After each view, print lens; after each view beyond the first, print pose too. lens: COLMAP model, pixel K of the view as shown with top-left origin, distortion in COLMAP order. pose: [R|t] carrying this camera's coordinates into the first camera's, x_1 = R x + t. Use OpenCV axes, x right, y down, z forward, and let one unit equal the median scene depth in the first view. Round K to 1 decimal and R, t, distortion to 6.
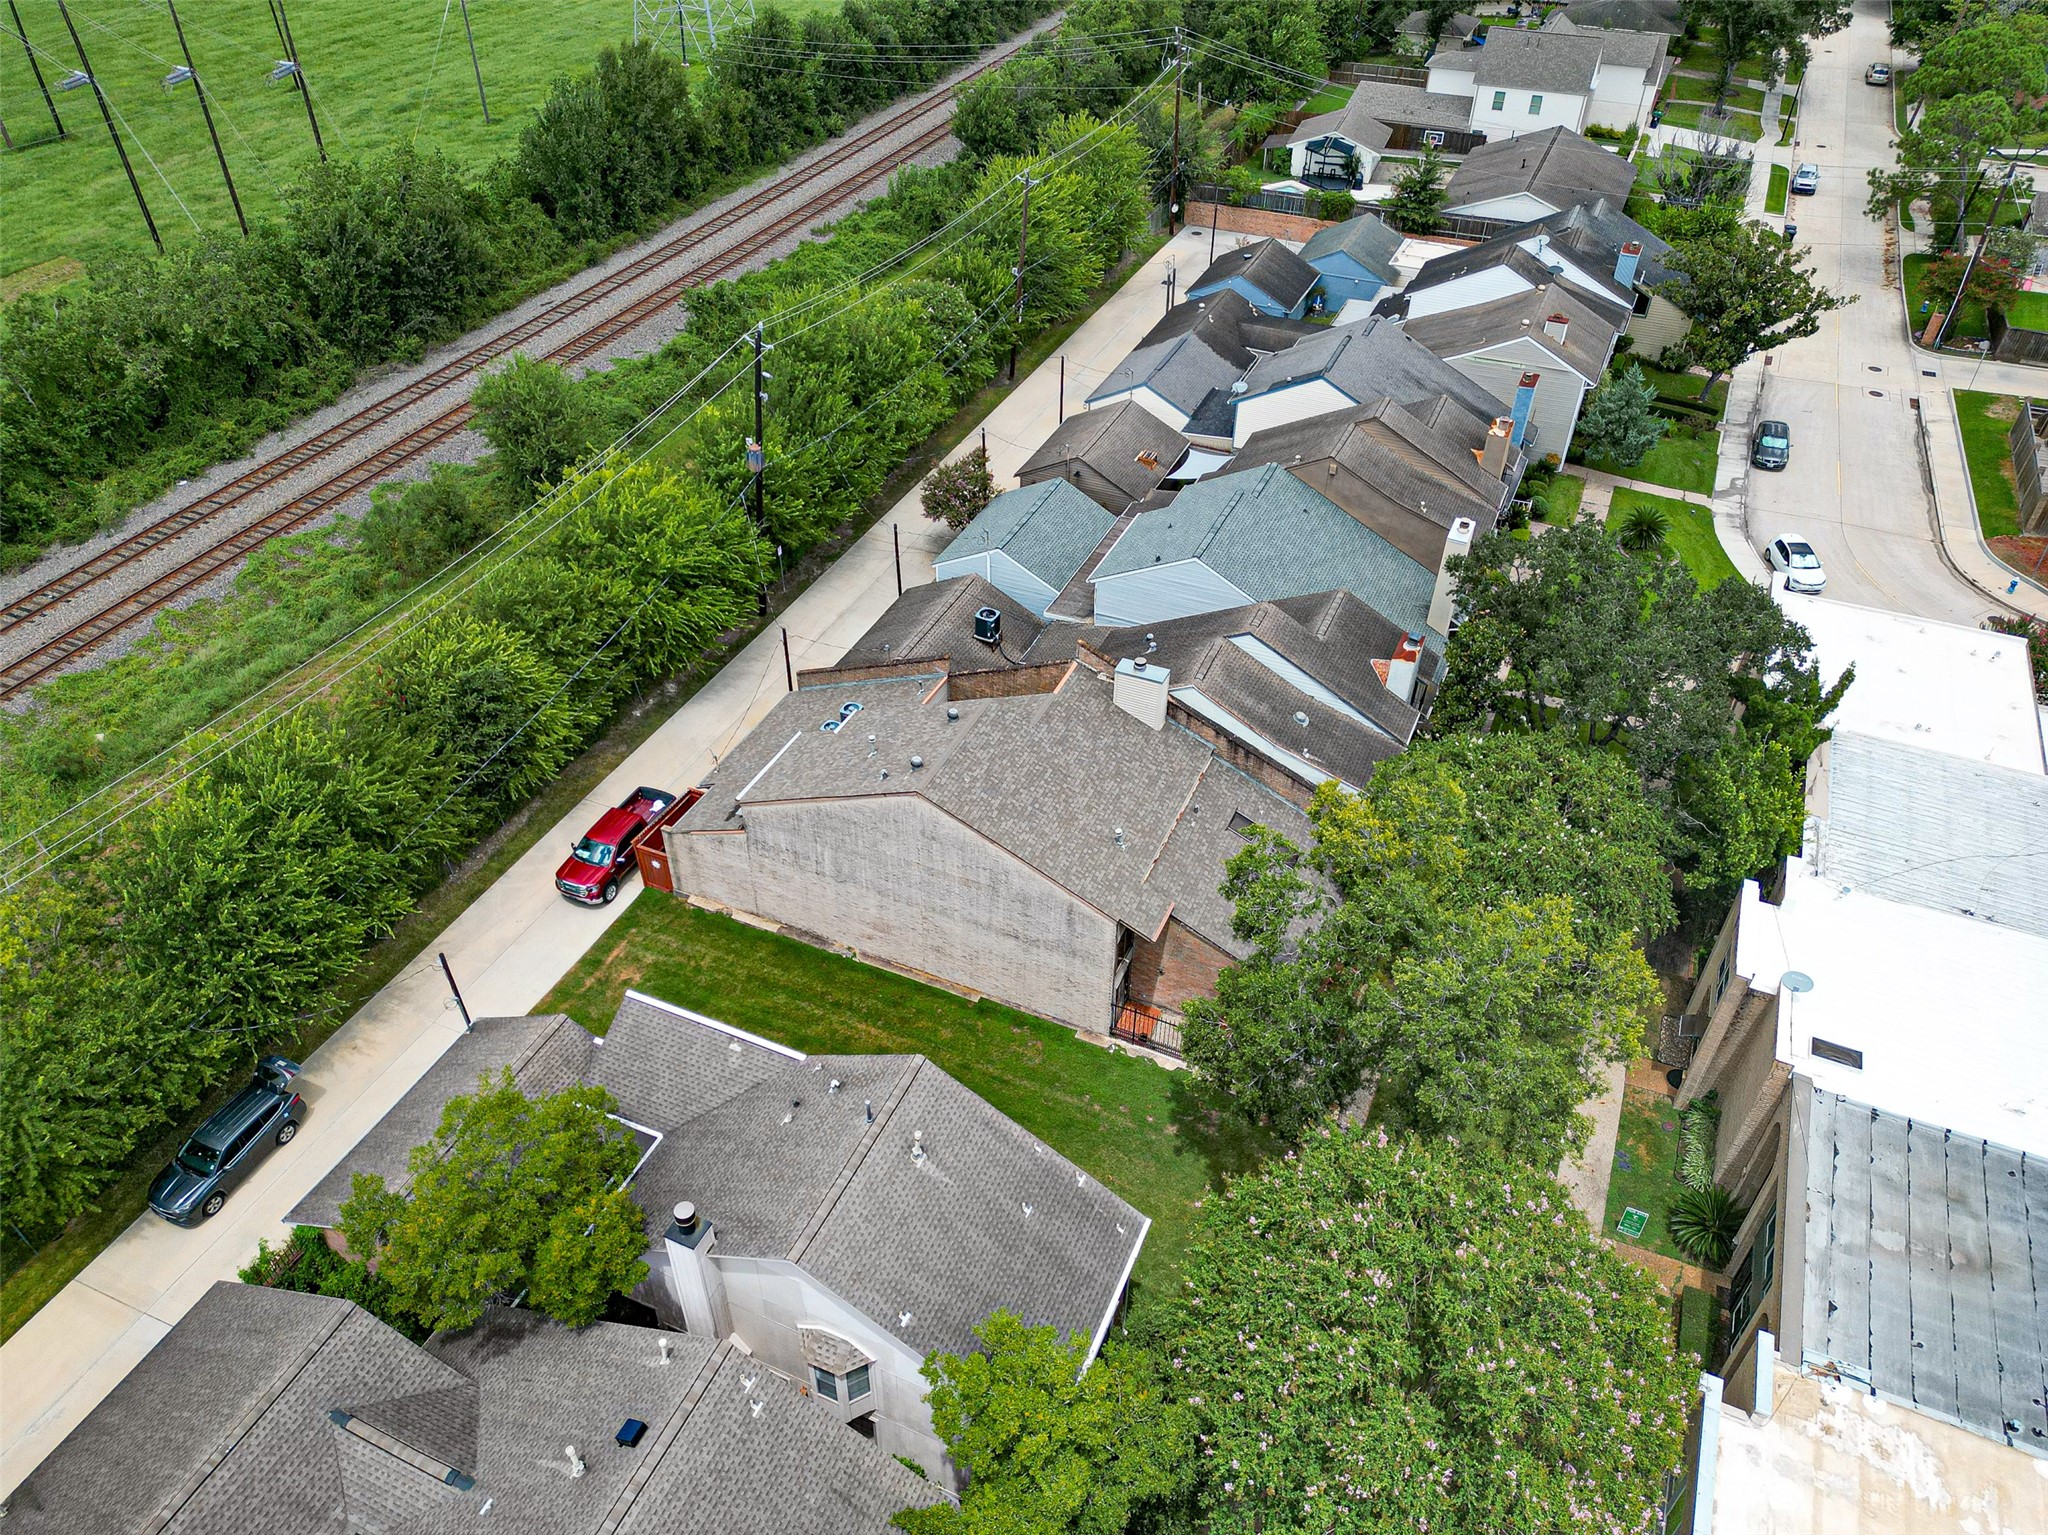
lens RADIAL K [[1437.0, 0, 1027.3], [0, 1437.0, 771.4], [0, 0, 1]] dist [0.078671, -0.072724]
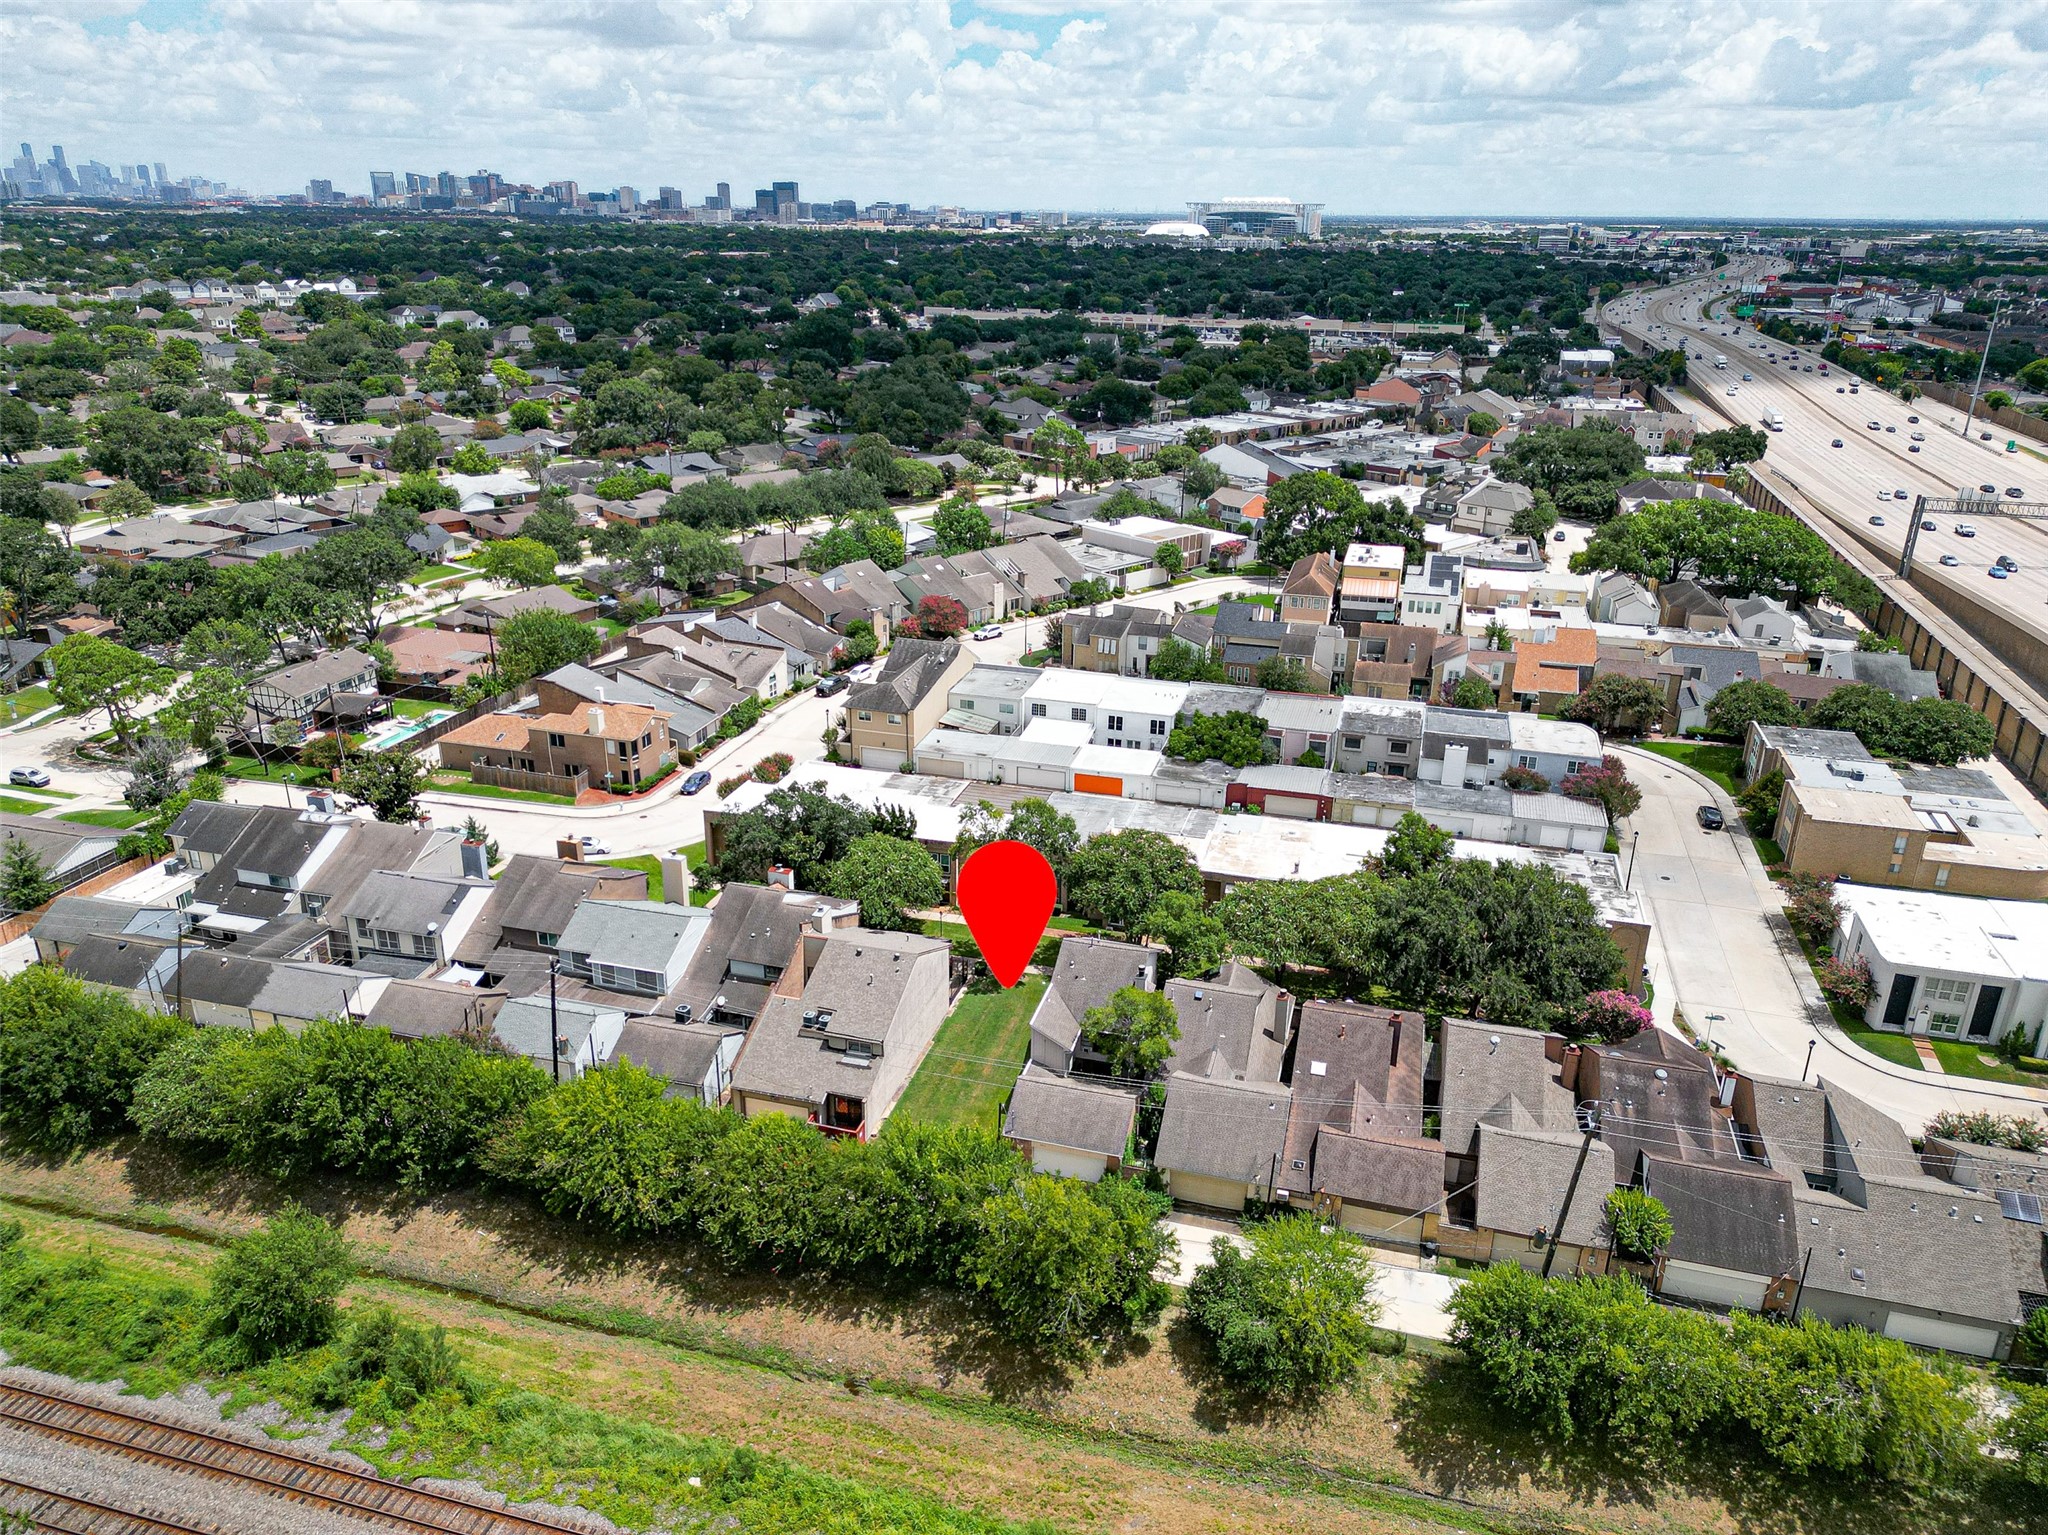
lens RADIAL K [[1440.0, 0, 1023.0], [0, 1440.0, 770.0], [0, 0, 1]] dist [0.078262, -0.077588]
pose [[-0.144721, -0.366275, 0.919184, -1.352714], [0.619126, 0.691120, 0.372875, -0.603092], [-0.771841, 0.623053, 0.126751, 0.266537]]
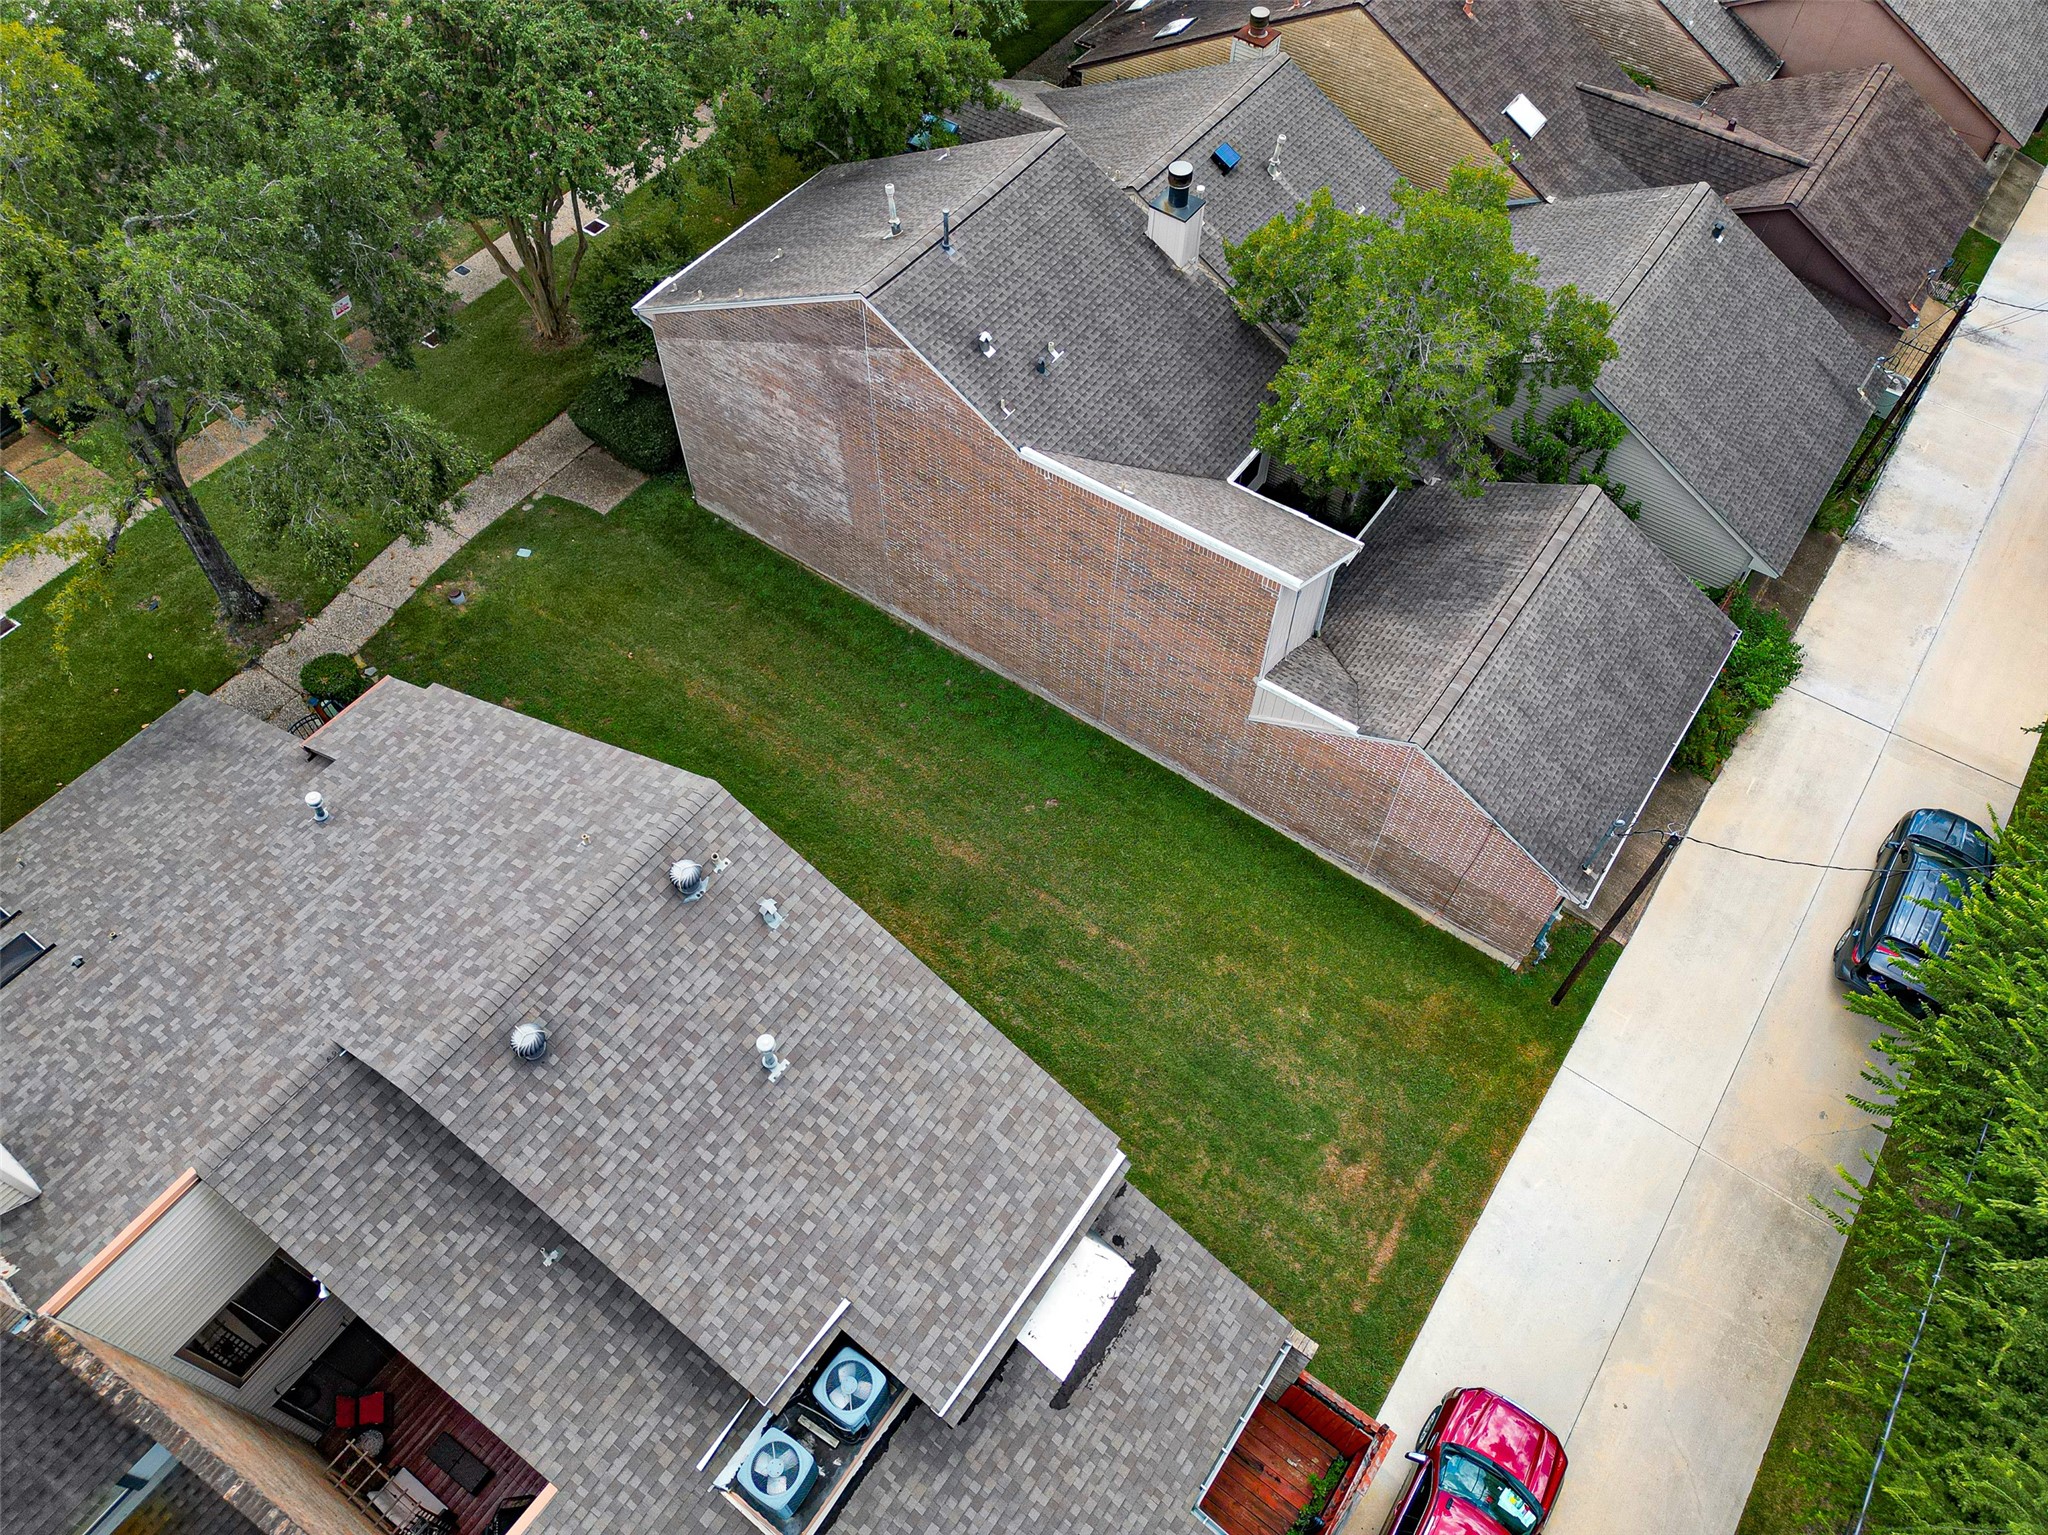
lens RADIAL K [[1437.0, 0, 1027.3], [0, 1437.0, 771.4], [0, 0, 1]] dist [0.078671, -0.072724]
pose [[-0.980195, -0.171416, 0.099172, -0.140398], [0.112392, -0.069196, 0.991252, -0.269368], [-0.163054, 0.982766, 0.087092, 0.615362]]
